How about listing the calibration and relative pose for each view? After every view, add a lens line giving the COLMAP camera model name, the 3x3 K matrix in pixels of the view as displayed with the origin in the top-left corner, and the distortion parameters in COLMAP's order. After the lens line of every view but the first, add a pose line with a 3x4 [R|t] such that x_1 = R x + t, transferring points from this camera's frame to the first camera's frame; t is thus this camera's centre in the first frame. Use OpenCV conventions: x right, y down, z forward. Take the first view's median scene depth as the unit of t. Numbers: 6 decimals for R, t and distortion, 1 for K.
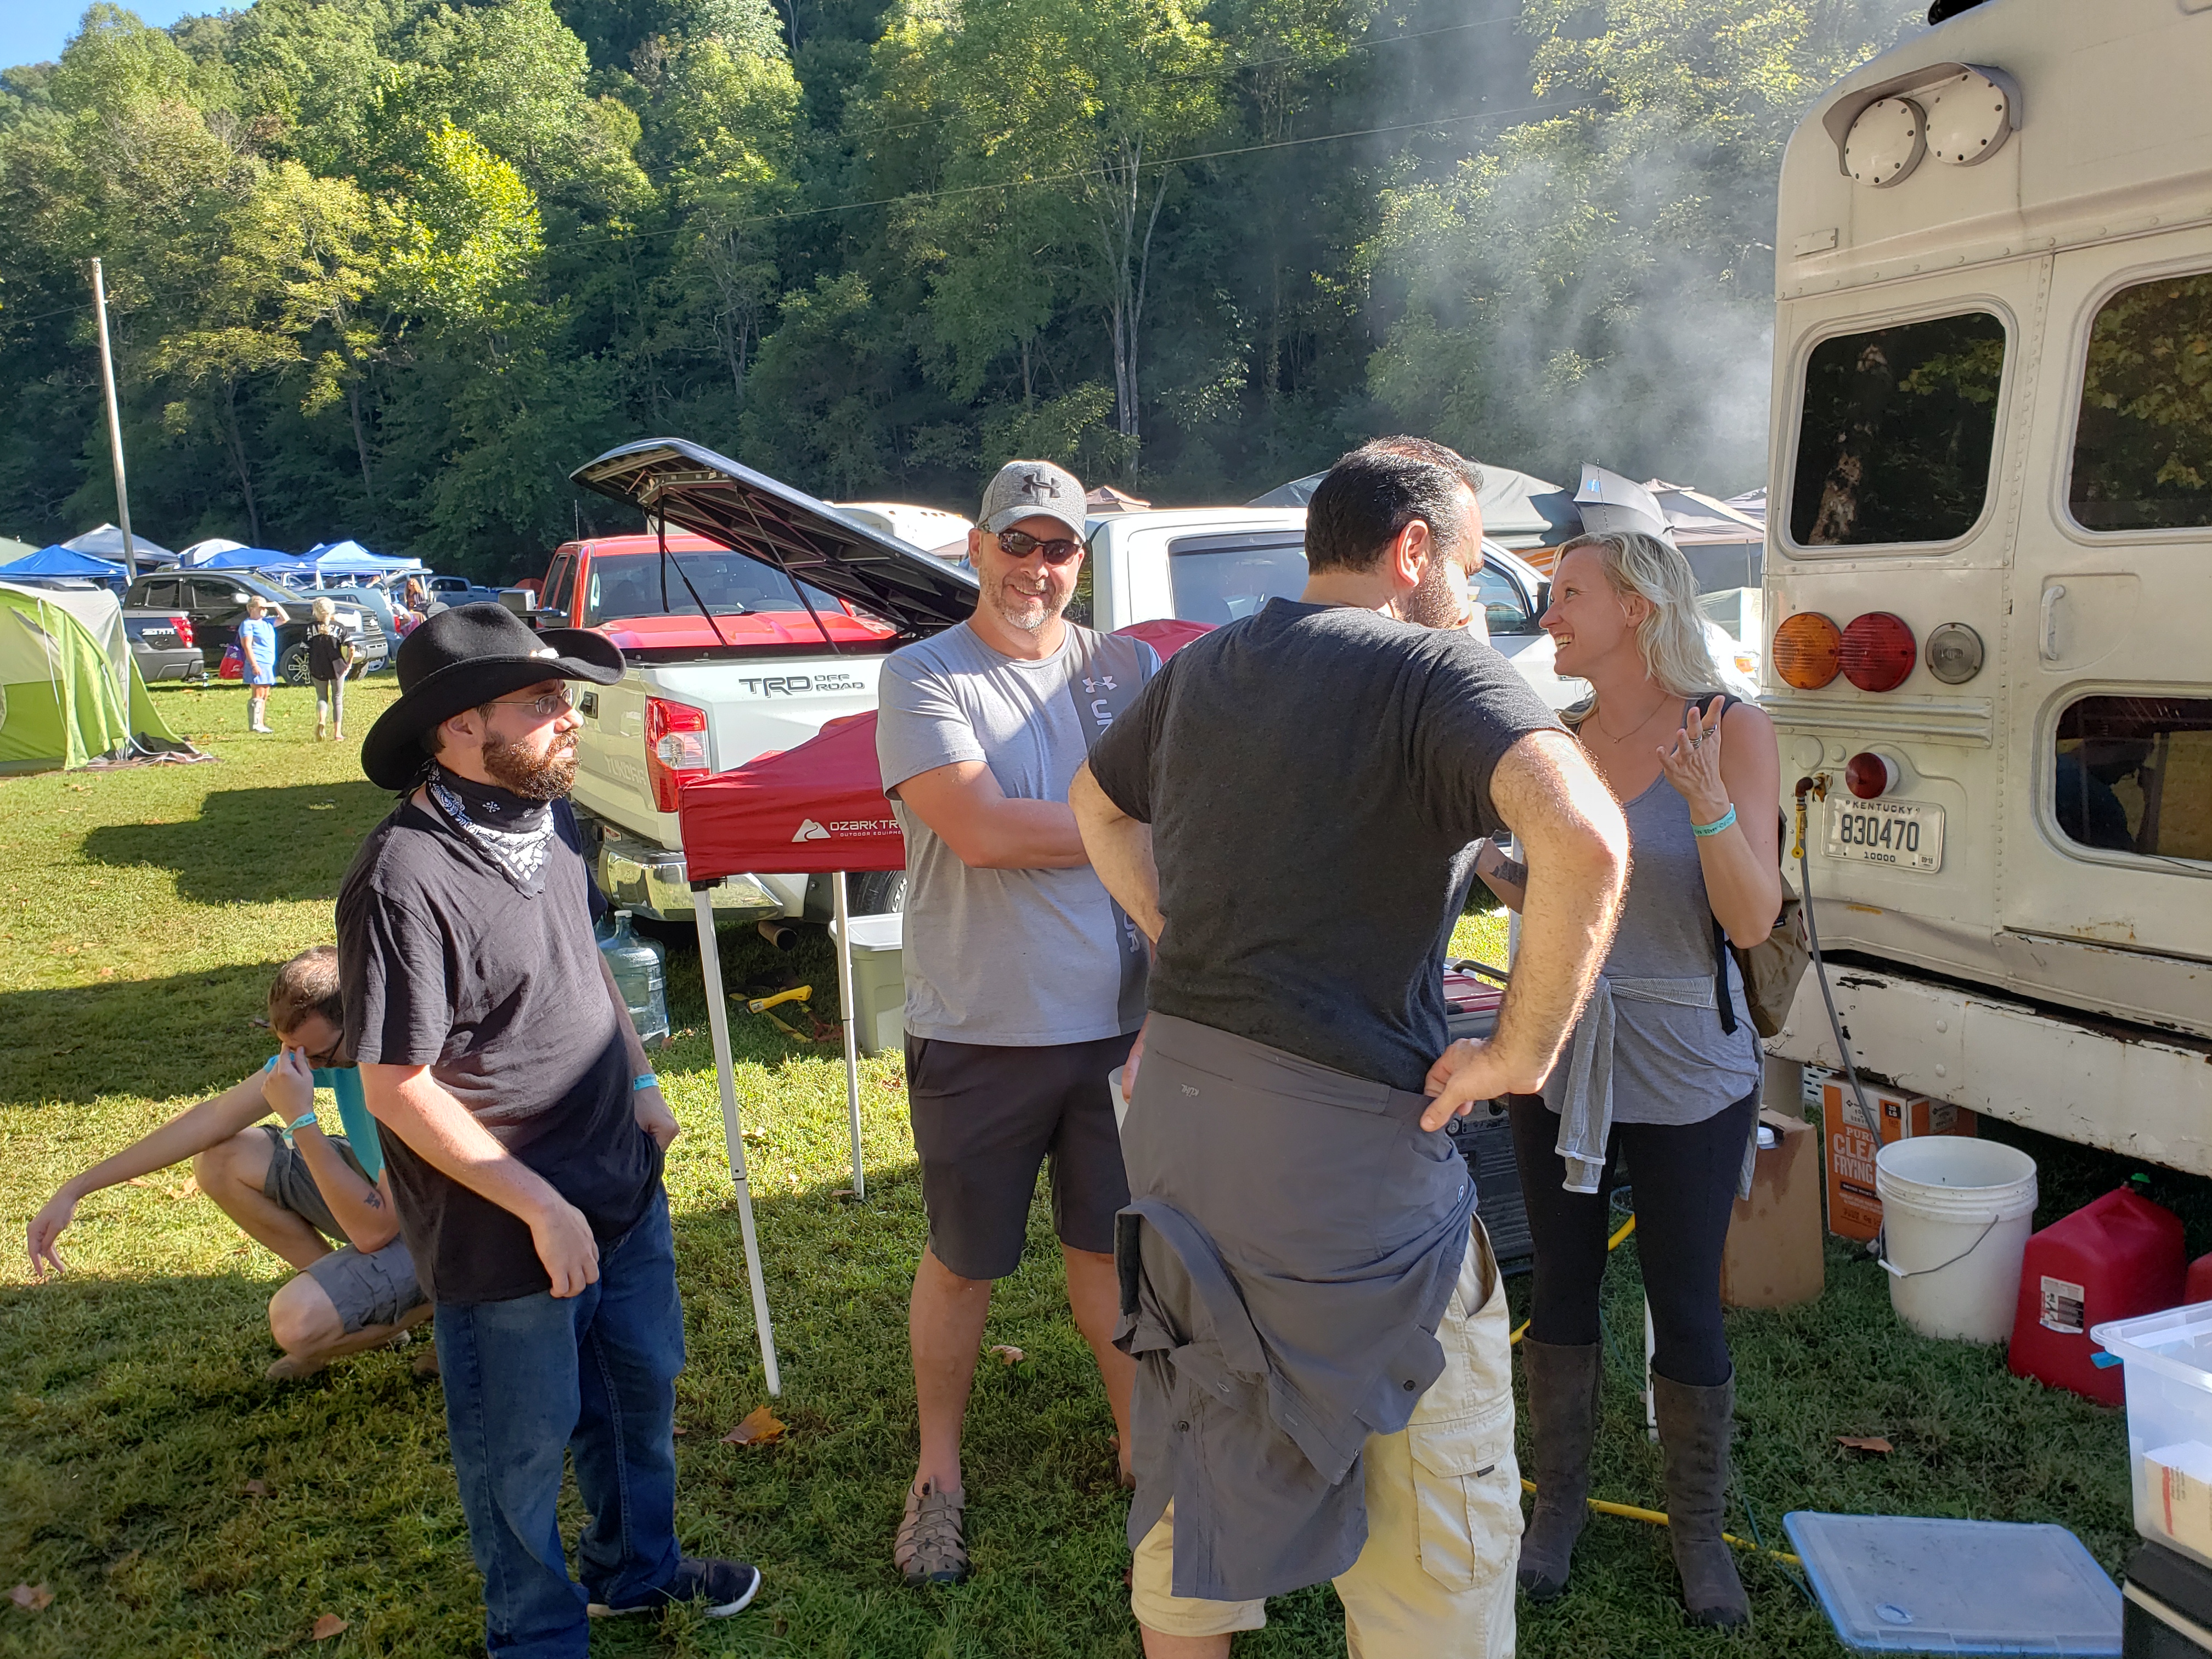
lens RADIAL K [[1687.3, 0, 1097.5], [0, 1687.3, 745.2], [0, 0, 1]] dist [0.079793, -0.084872]
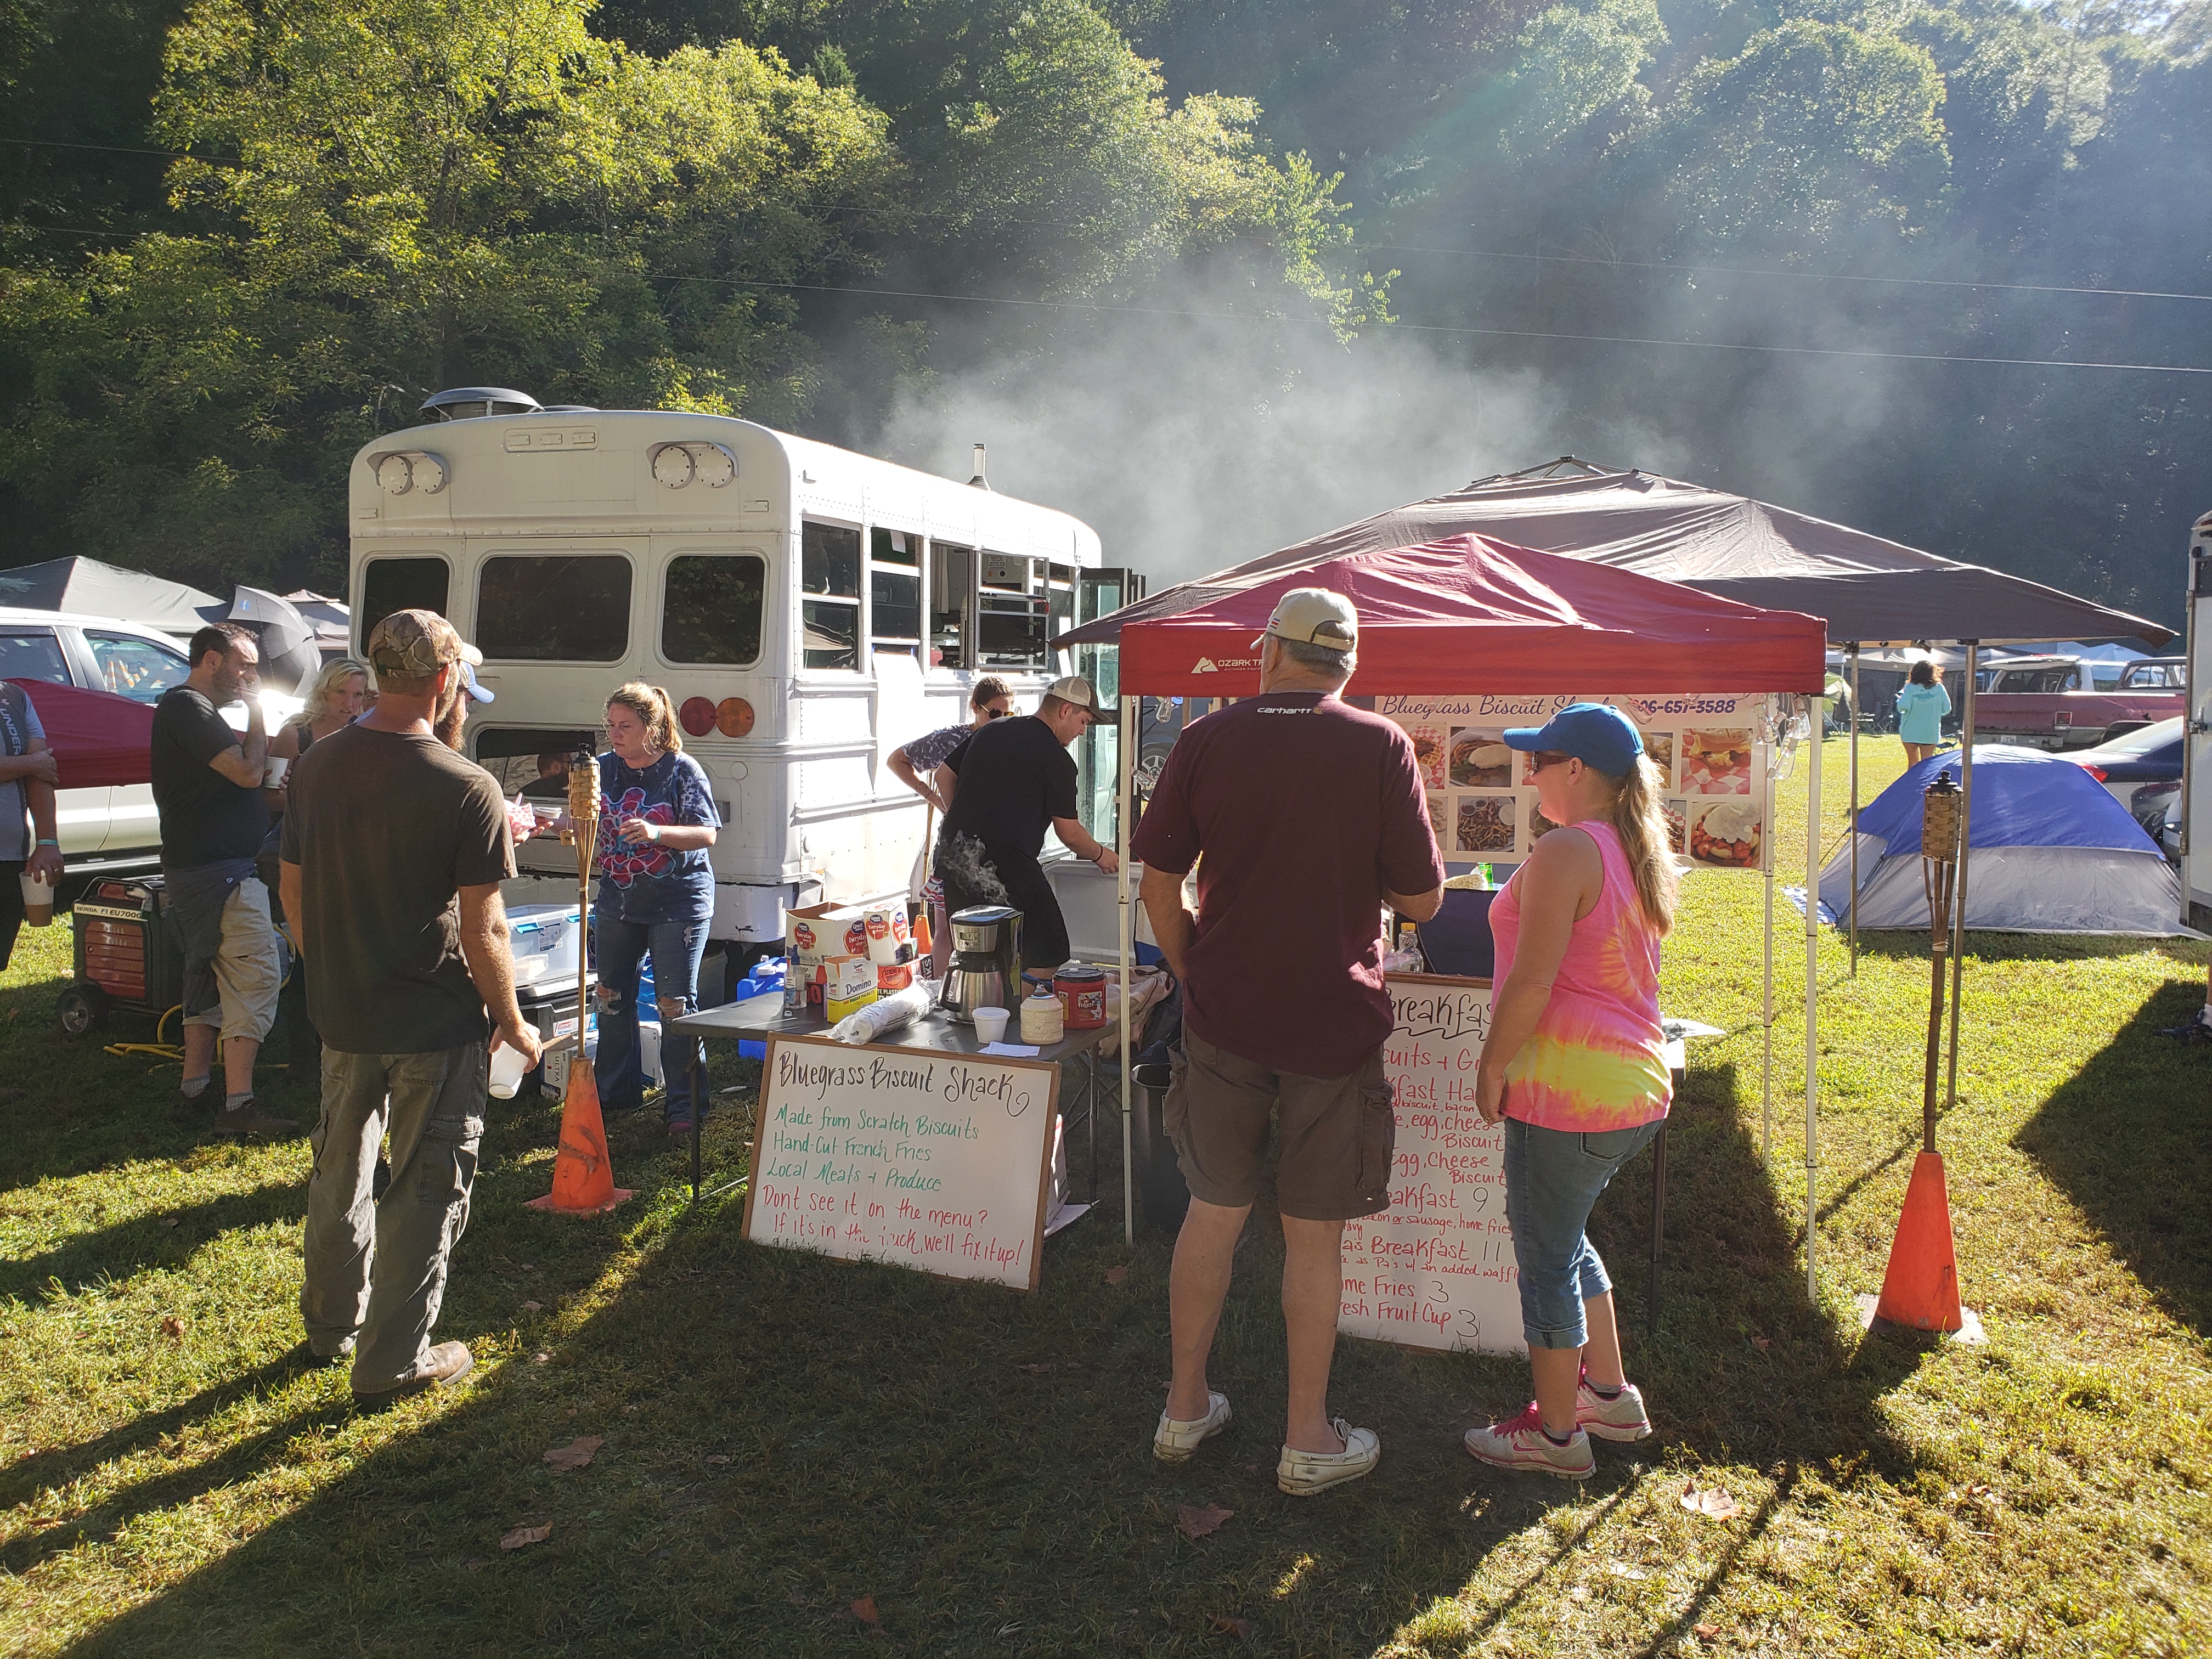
lens RADIAL K [[1687.3, 0, 1097.5], [0, 1687.3, 745.2], [0, 0, 1]] dist [0.079793, -0.084872]
pose [[0.736391, -0.007793, 0.676512, -0.045107], [0.047068, 0.998101, -0.039737, 0.014929], [-0.674917, 0.061104, 0.735359, -0.150429]]
